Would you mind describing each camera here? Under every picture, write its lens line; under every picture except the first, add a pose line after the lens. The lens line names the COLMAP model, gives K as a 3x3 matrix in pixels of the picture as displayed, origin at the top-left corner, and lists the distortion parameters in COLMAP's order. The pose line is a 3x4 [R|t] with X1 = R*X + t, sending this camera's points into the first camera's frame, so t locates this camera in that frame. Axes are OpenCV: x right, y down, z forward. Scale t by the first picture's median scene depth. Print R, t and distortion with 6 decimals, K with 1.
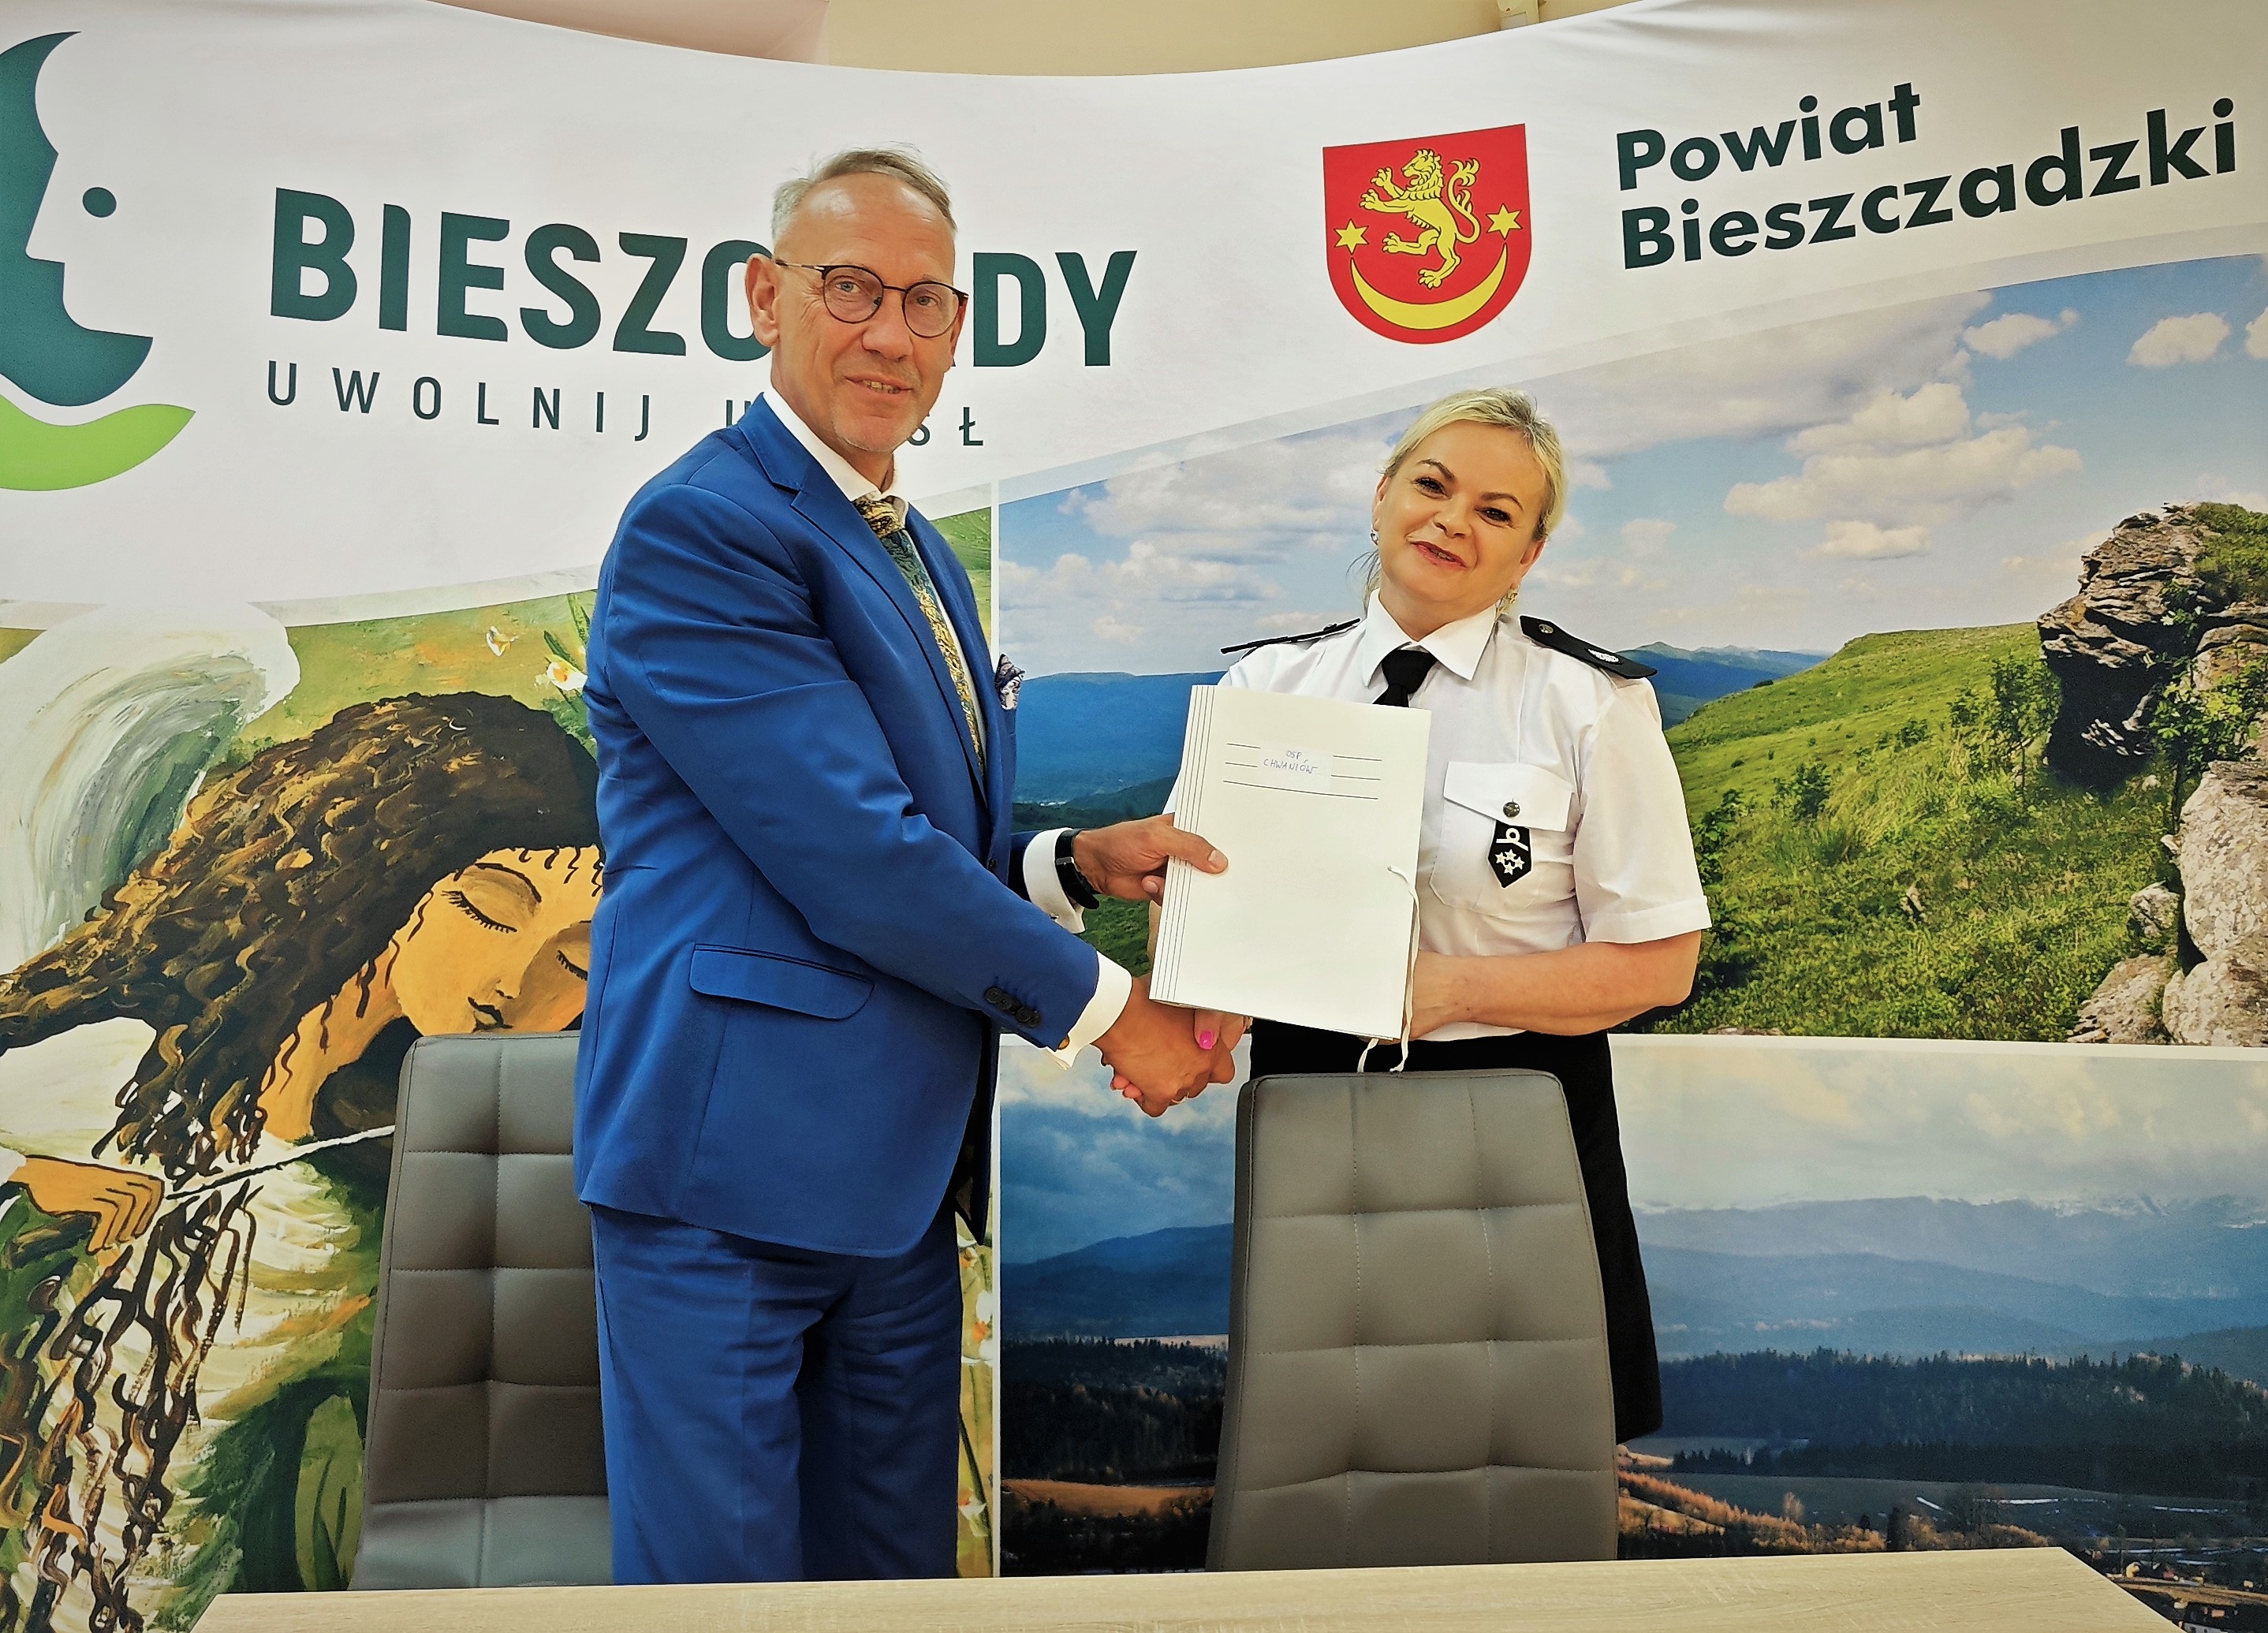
lens RADIAL K [[2095.3, 0, 1017.6], [0, 2095.3, 896.9], [0, 0, 1]] dist [0.050930, -0.048866]
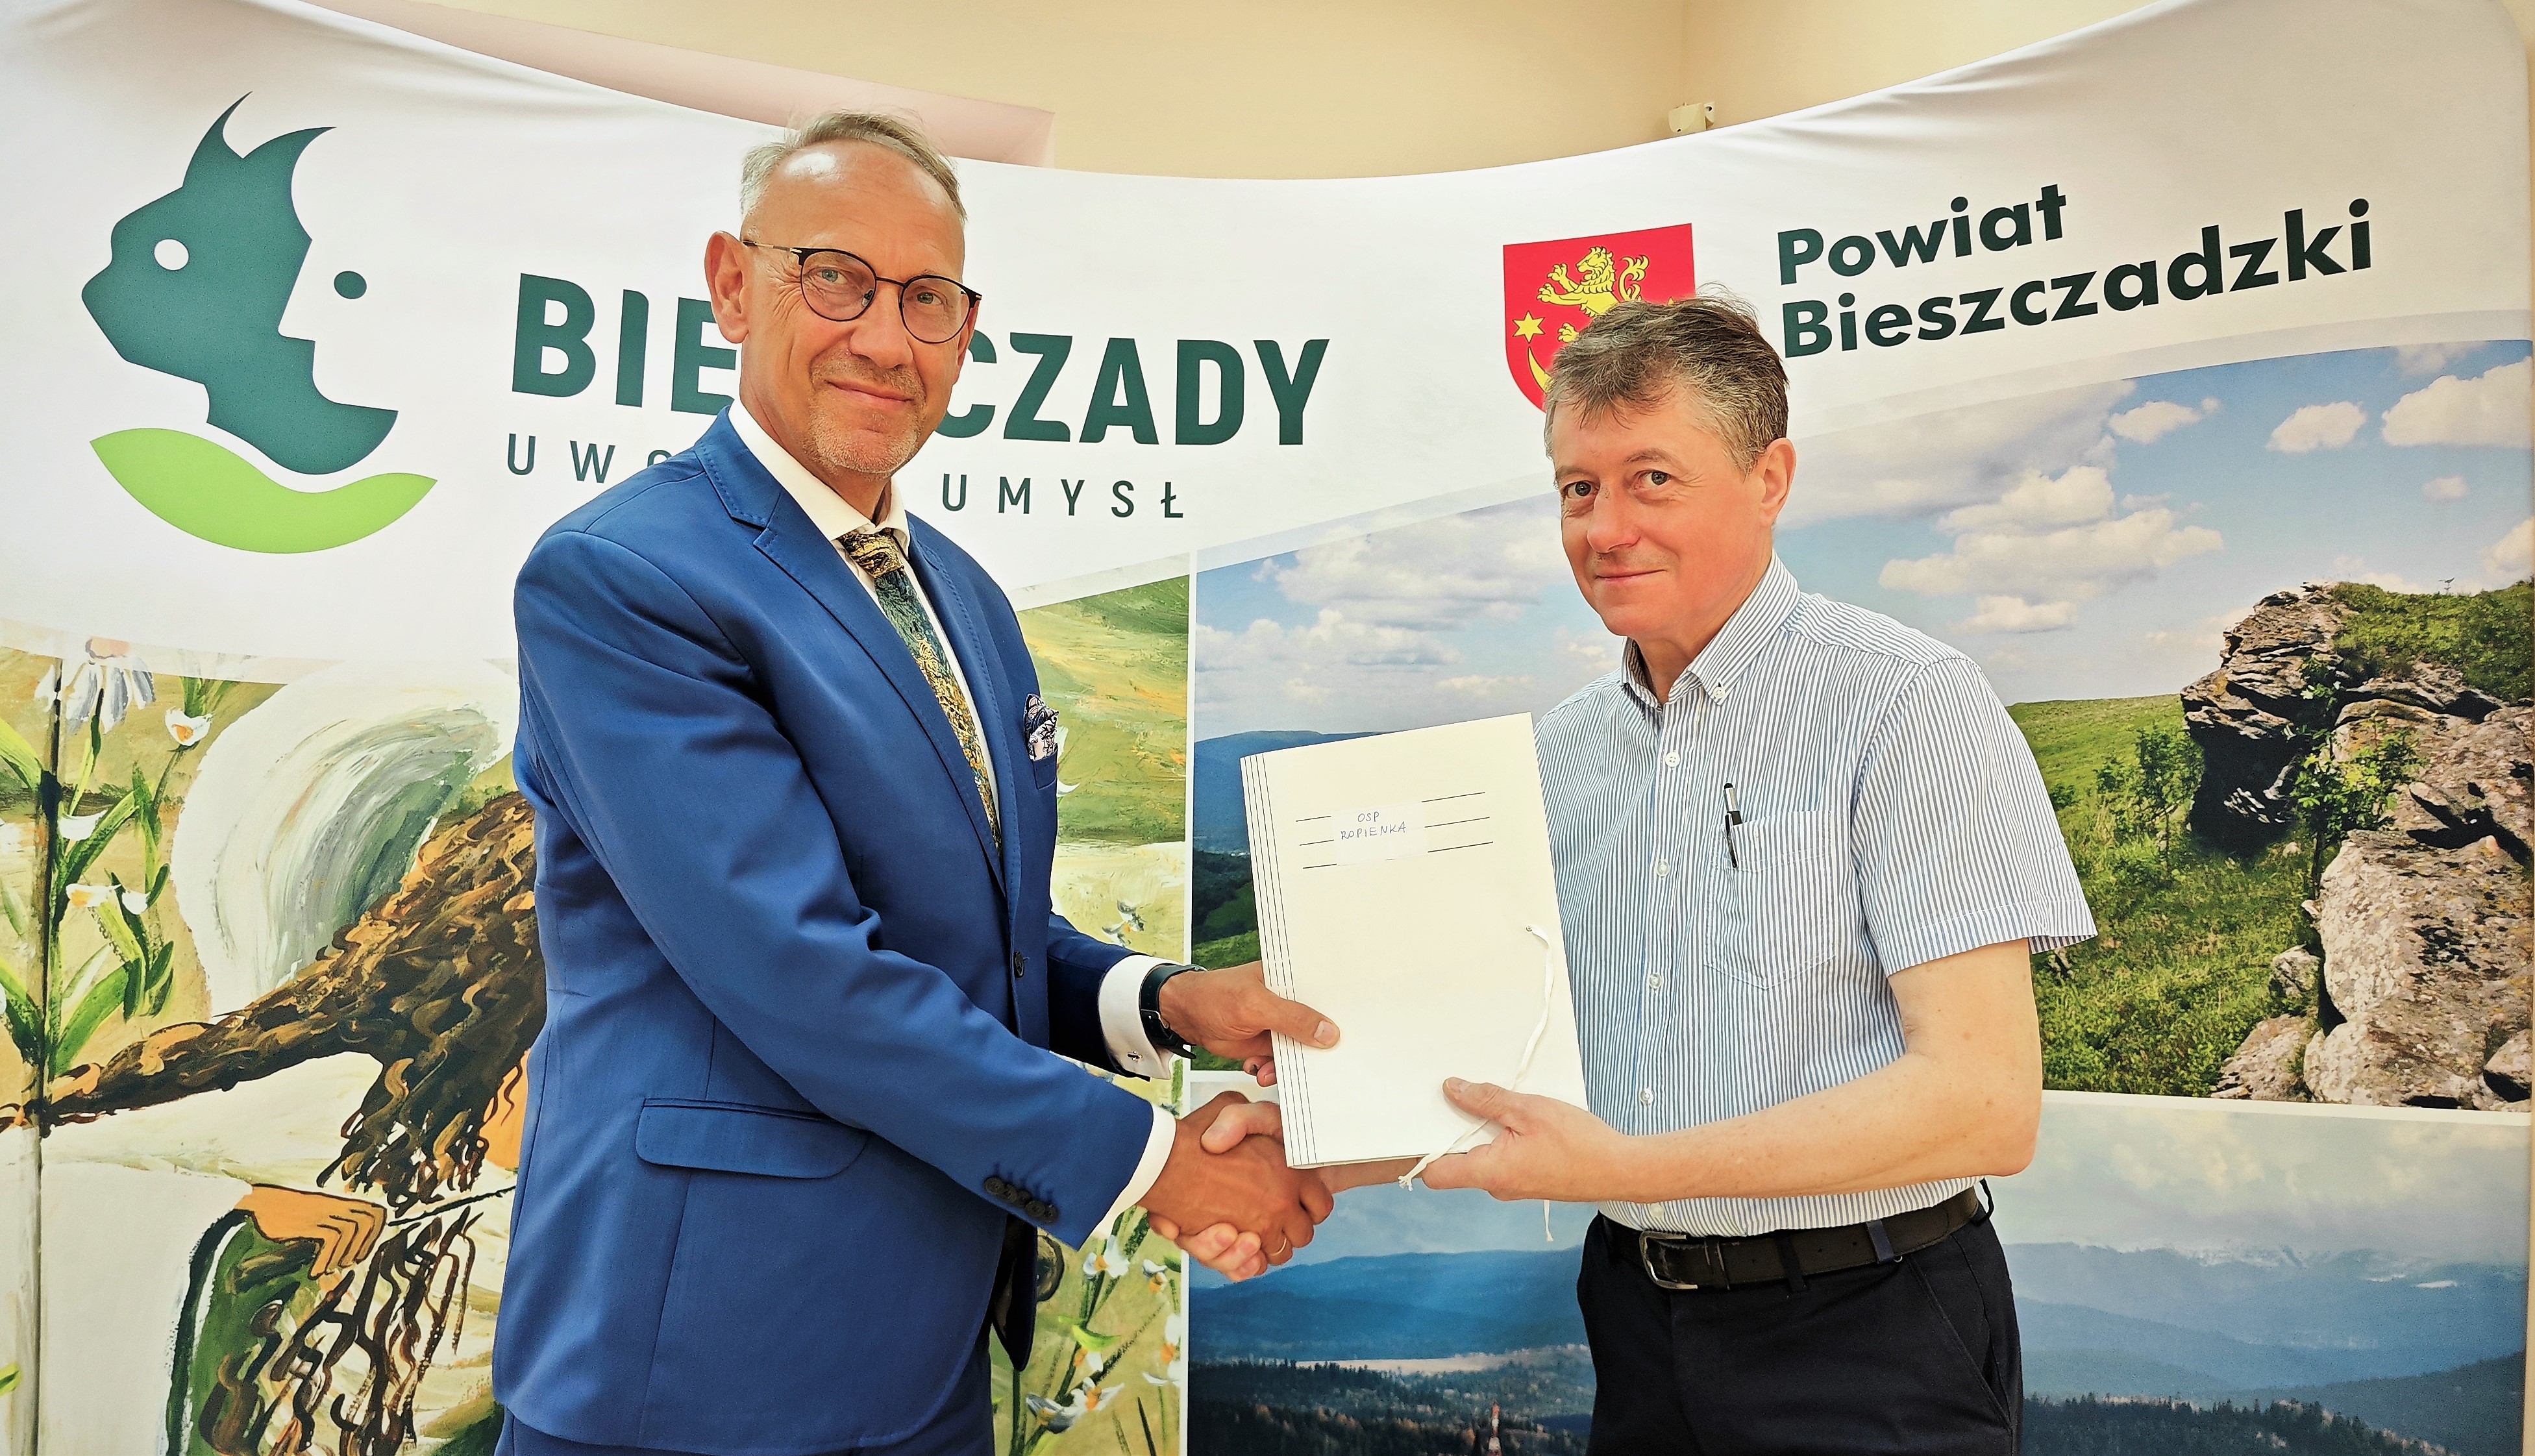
lens RADIAL K [[1720.4, 0, 1256.5], [0, 1720.4, 844.7], [0, 0, 1]] dist [0.051065, -0.054195]
pose [[0.999871, 0.010472, -0.012198, 0.036417], [-0.010778, 0.999621, -0.025342, -0.028711], [0.011928, 0.025470, 0.999604, 0.136974]]
